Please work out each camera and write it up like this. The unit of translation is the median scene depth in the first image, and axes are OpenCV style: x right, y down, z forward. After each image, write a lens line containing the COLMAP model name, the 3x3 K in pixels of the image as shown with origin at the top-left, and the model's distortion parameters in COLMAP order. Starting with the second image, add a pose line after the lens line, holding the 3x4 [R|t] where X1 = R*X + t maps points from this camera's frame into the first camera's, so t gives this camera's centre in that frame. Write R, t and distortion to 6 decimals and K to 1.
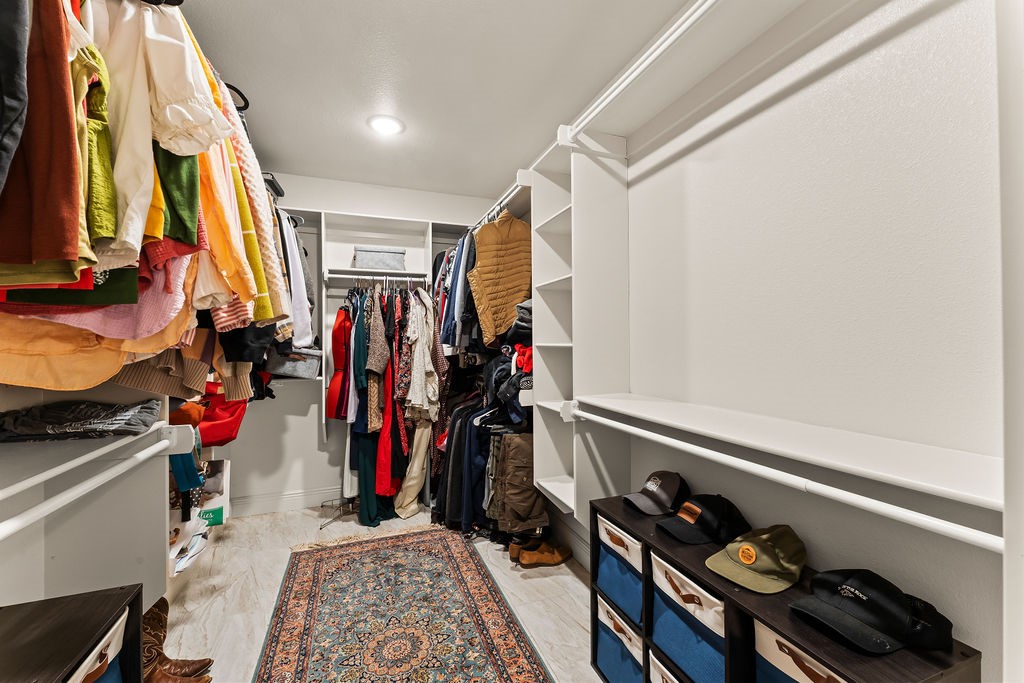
lens RADIAL K [[414.7, 0, 513.7], [0, 414.7, 342.0], [0, 0, 1]] dist [-0.000935, 0.000188]
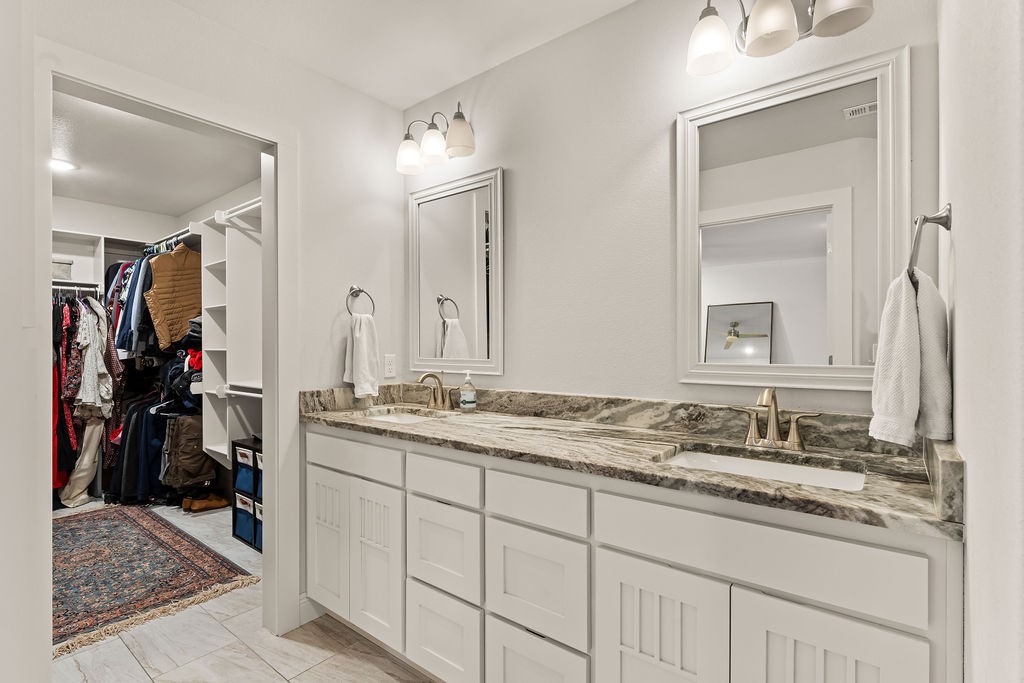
lens RADIAL K [[463.1, 0, 499.1], [0, 463.1, 348.6], [0, 0, 1]] dist [-0.005564, -0.001560]
pose [[0.858114, 0.003407, 0.513447, 0.089793], [-0.003200, 0.999994, -0.001287, 0.002204], [-0.513449, -0.000538, 0.858120, -0.716172]]
